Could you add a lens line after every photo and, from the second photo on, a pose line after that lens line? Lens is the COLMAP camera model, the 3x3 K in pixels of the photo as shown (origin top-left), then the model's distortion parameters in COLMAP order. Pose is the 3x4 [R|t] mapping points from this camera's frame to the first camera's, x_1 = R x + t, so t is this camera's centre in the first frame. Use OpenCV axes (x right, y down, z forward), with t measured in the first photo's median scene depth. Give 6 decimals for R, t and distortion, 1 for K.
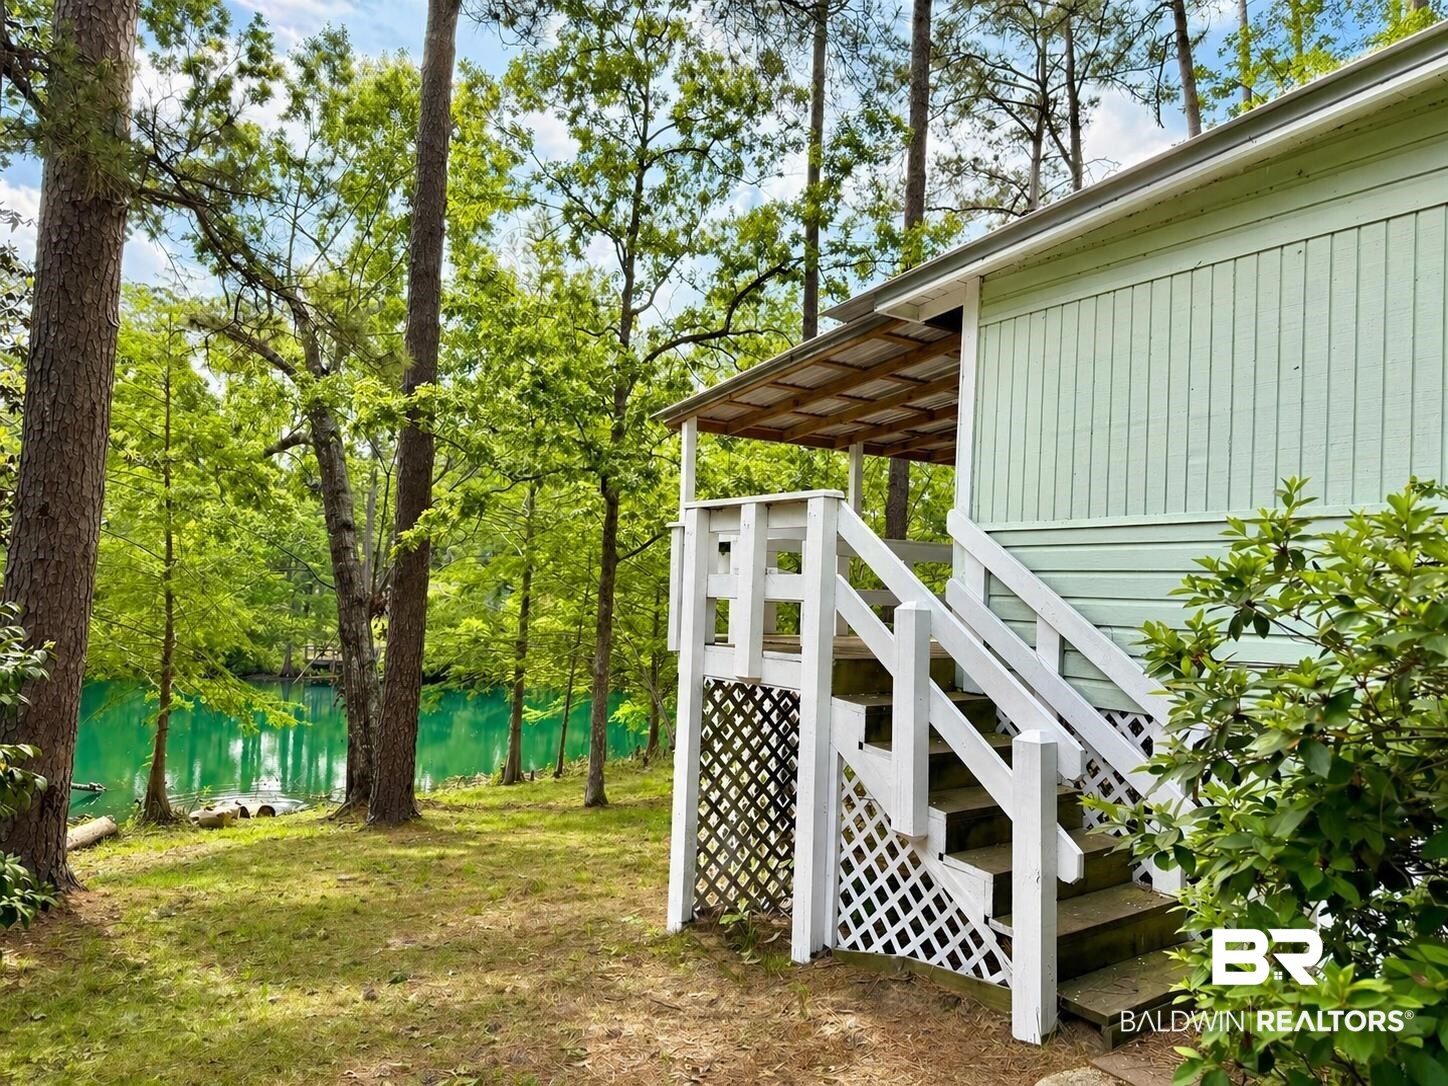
lens RADIAL K [[1034.9, 0, 724.0], [0, 1034.9, 543.0], [0, 0, 1]] dist [0.000560, 0.000044]
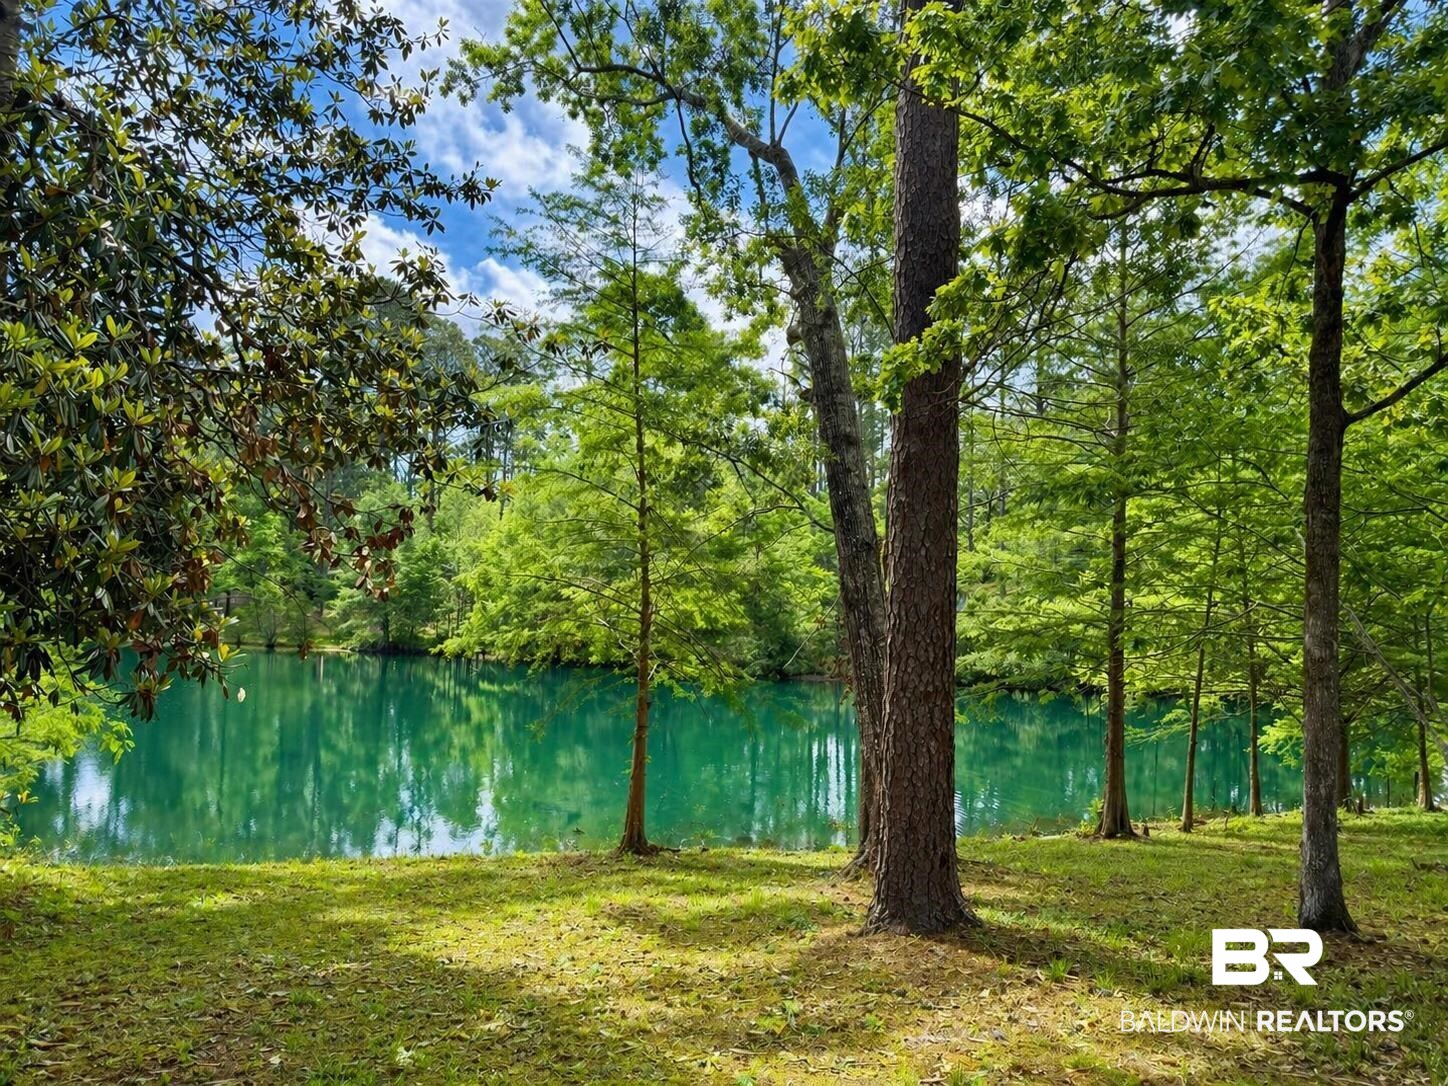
lens RADIAL K [[1012.5, 0, 724.0], [0, 1012.5, 543.0], [0, 0, 1]] dist [-0.011839, 0.001500]
pose [[0.860818, -0.050088, -0.506442, -0.093114], [0.040341, 0.998729, -0.030207, 0.059265], [0.507311, 0.005573, 0.861745, 0.349681]]
